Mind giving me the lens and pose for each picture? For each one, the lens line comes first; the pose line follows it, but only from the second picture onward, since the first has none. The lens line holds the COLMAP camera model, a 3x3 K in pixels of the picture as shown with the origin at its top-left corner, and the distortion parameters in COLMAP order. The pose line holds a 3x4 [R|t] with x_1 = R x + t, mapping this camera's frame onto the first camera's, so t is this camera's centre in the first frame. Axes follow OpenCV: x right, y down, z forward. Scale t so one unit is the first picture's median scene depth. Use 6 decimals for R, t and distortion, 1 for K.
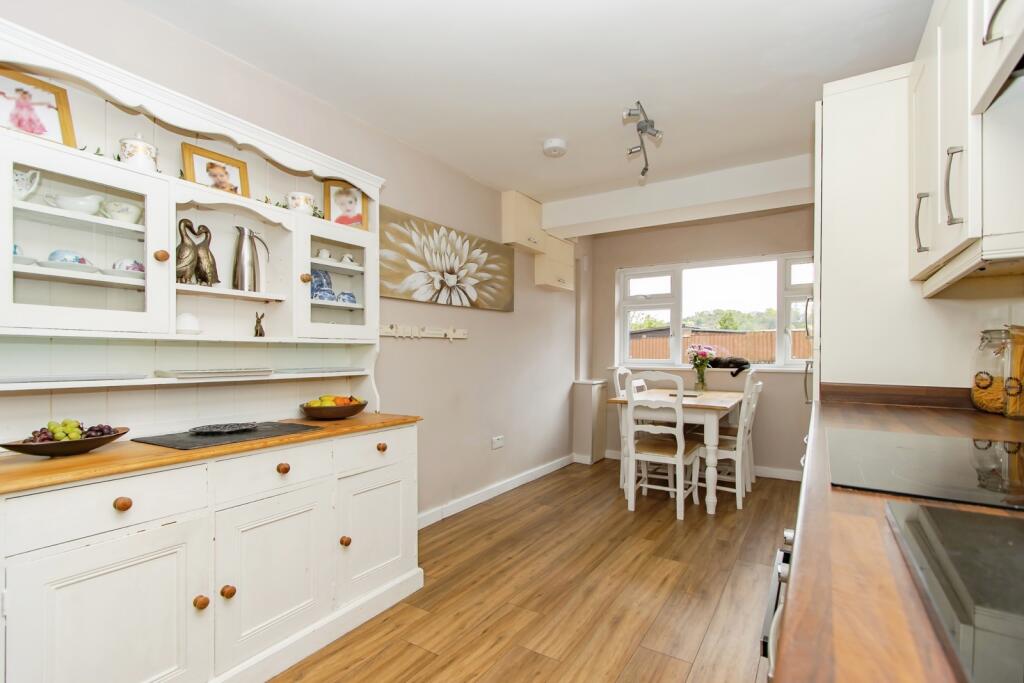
lens RADIAL K [[492.3, 0, 515.4], [0, 492.3, 360.8], [0, 0, 1]] dist [0.003598, -0.000033]
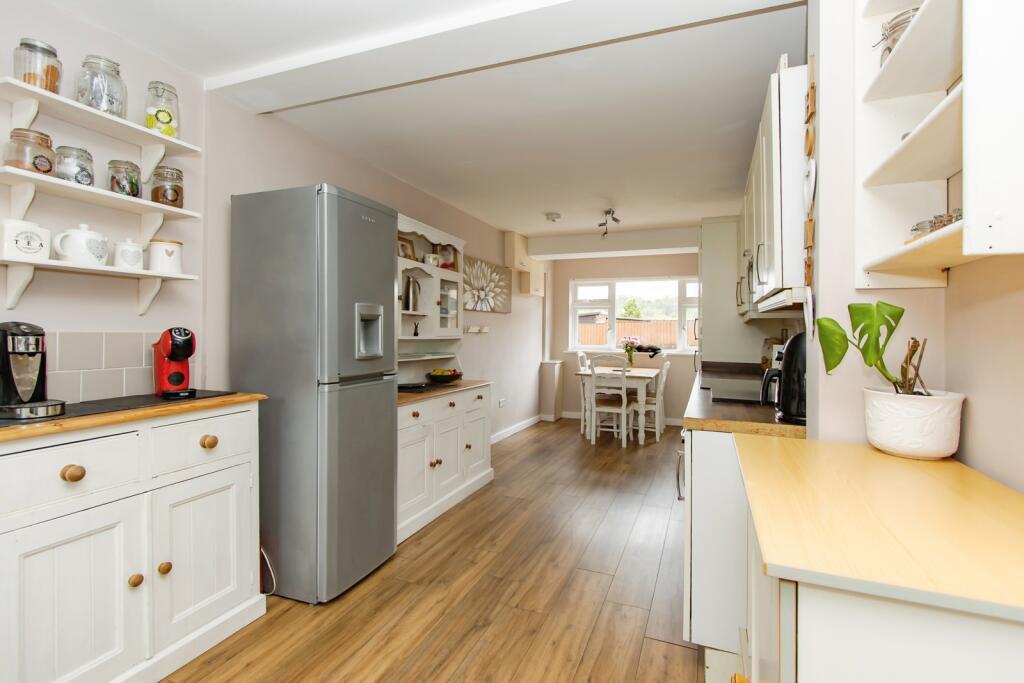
lens RADIAL K [[480.4, 0, 512.0], [0, 480.4, 341.5], [0, 0, 1]] dist [0.000304, -0.000009]
pose [[0.986470, 0.007066, 0.163791, -0.268657], [-0.006852, 0.999975, -0.001875, -0.016130], [-0.163801, 0.000727, 0.986493, -0.456921]]
